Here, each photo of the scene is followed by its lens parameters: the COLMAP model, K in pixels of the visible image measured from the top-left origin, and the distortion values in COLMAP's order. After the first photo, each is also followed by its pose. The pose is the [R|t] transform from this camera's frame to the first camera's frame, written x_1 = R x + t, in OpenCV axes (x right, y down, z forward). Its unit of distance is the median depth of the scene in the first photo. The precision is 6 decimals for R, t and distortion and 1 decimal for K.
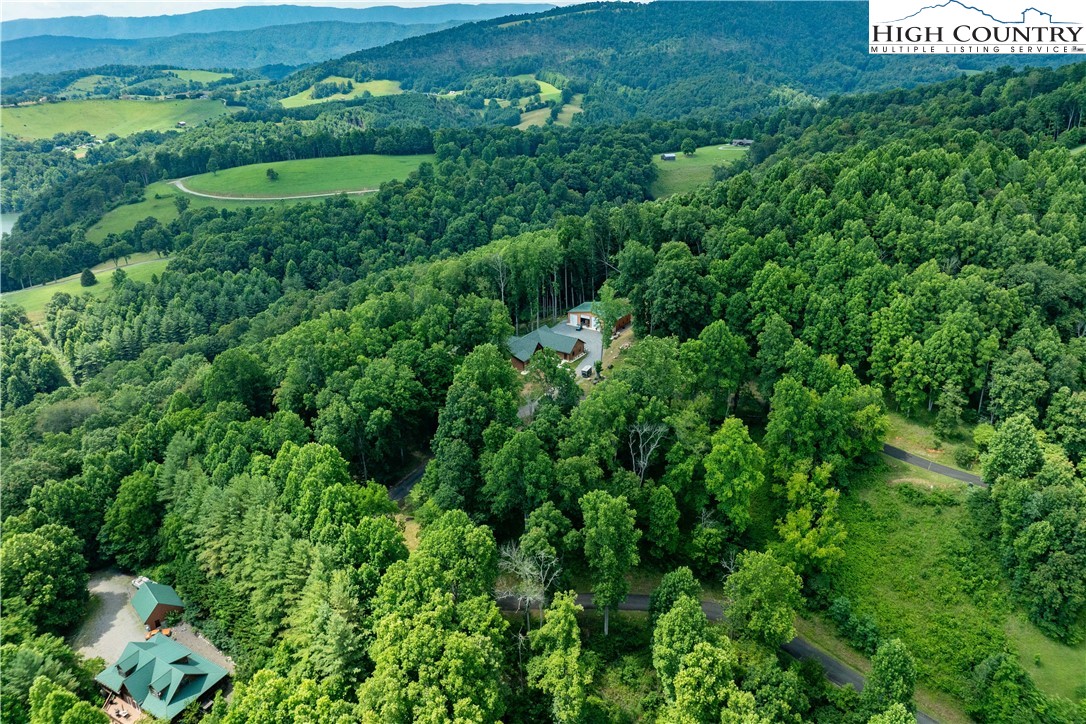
lens RADIAL K [[779.6, 0, 556.8], [0, 779.6, 343.0], [0, 0, 1]] dist [-0.041033, 0.000832]
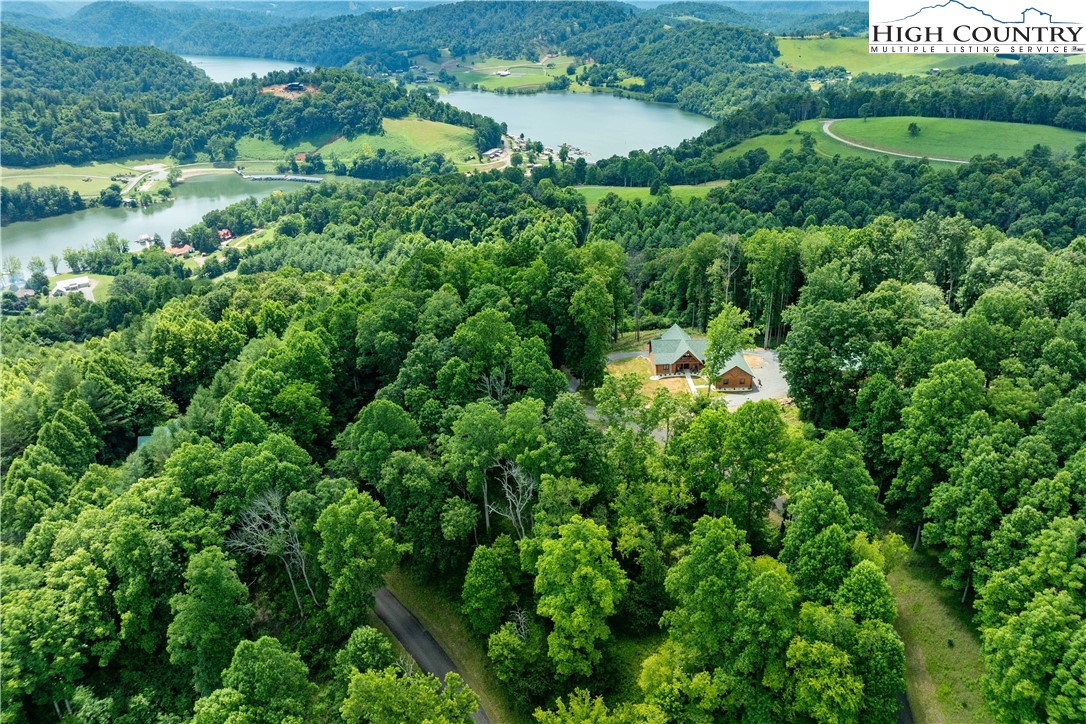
lens RADIAL K [[779.6, 0, 556.8], [0, 779.6, 343.0], [0, 0, 1]] dist [-0.041033, 0.000832]
pose [[0.576871, 0.346530, -0.739687, 0.212482], [-0.299992, 0.932150, 0.202736, -0.056554], [0.759753, 0.104948, 0.641687, 0.170768]]
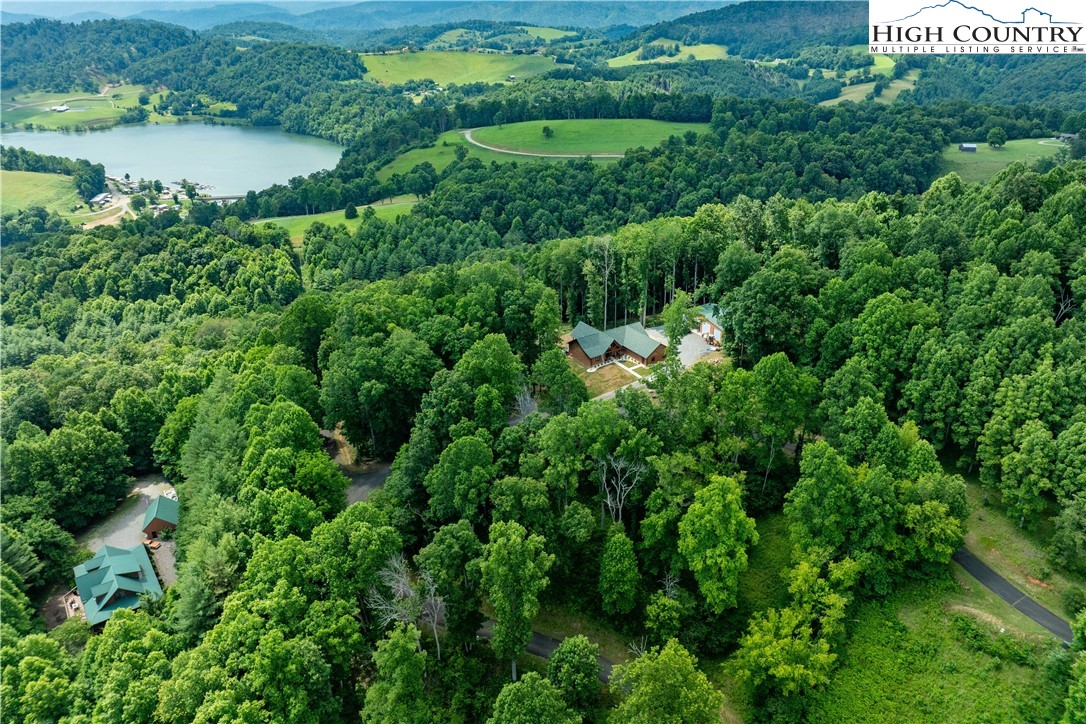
lens RADIAL K [[779.6, 0, 556.8], [0, 779.6, 343.0], [0, 0, 1]] dist [-0.041033, 0.000832]
pose [[0.911857, 0.172801, -0.372365, 0.111384], [-0.157352, 0.984933, 0.071742, -0.022806], [0.379152, -0.006827, 0.925309, 0.059500]]
